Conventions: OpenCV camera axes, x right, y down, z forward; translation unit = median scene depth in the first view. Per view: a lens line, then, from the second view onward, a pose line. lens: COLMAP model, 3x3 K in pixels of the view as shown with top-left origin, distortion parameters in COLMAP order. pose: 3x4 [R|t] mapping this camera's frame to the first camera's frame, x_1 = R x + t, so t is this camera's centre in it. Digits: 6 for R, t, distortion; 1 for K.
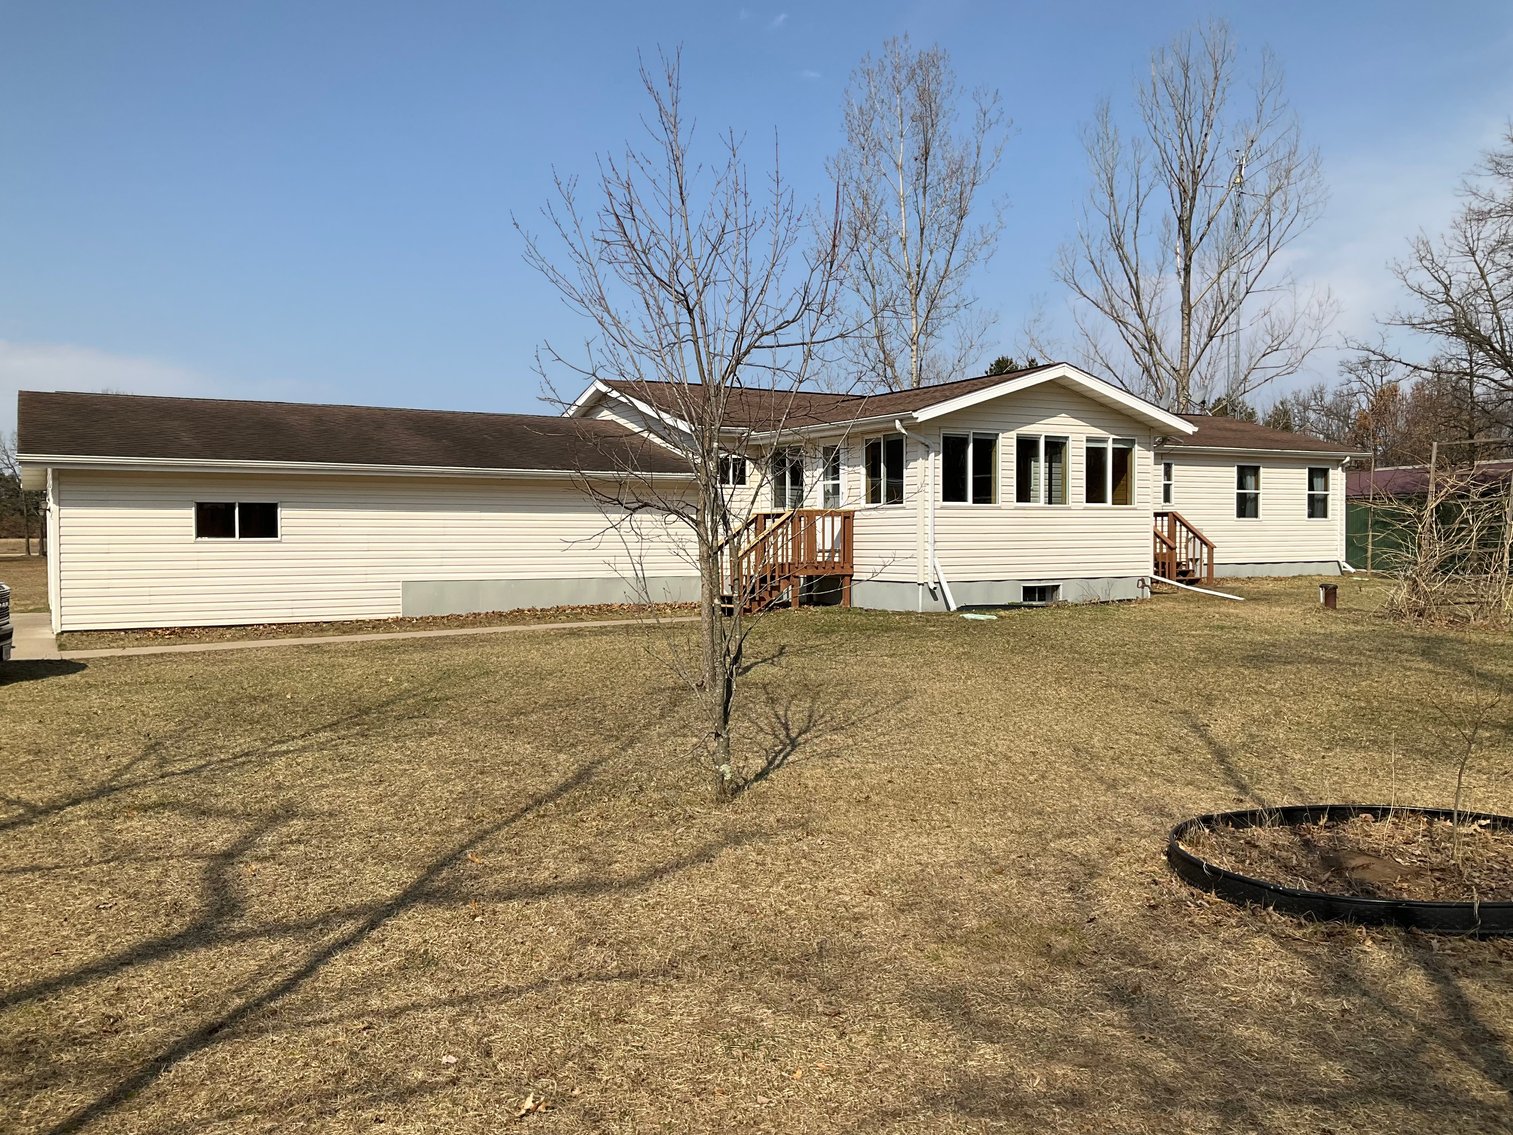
lens RADIAL K [[1246.5, 0, 757.3], [0, 1246.5, 568.2], [0, 0, 1]] dist [0.065850, -0.134805]
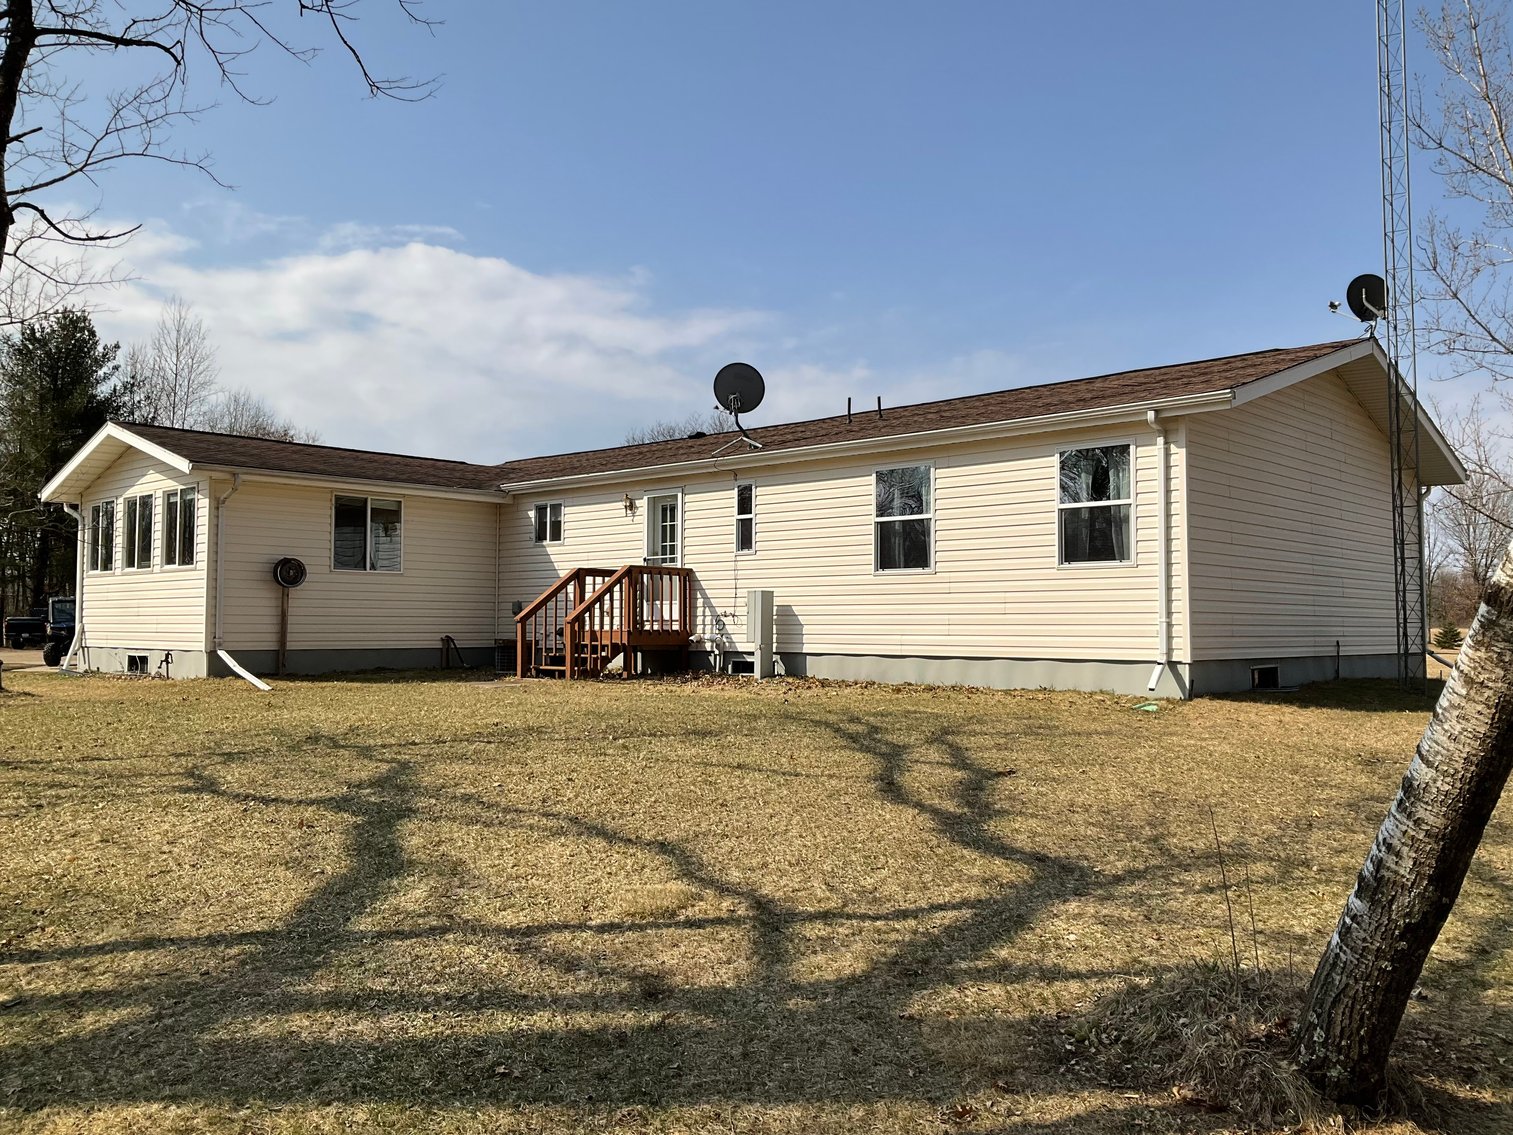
lens RADIAL K [[1246.5, 0, 757.6], [0, 1246.5, 567.8], [0, 0, 1]] dist [0.065850, -0.134805]
pose [[0.297922, -0.040799, -0.953718, 0.870074], [-0.031844, 0.998105, -0.052645, -0.011751], [0.954059, 0.046054, 0.296058, 0.798094]]
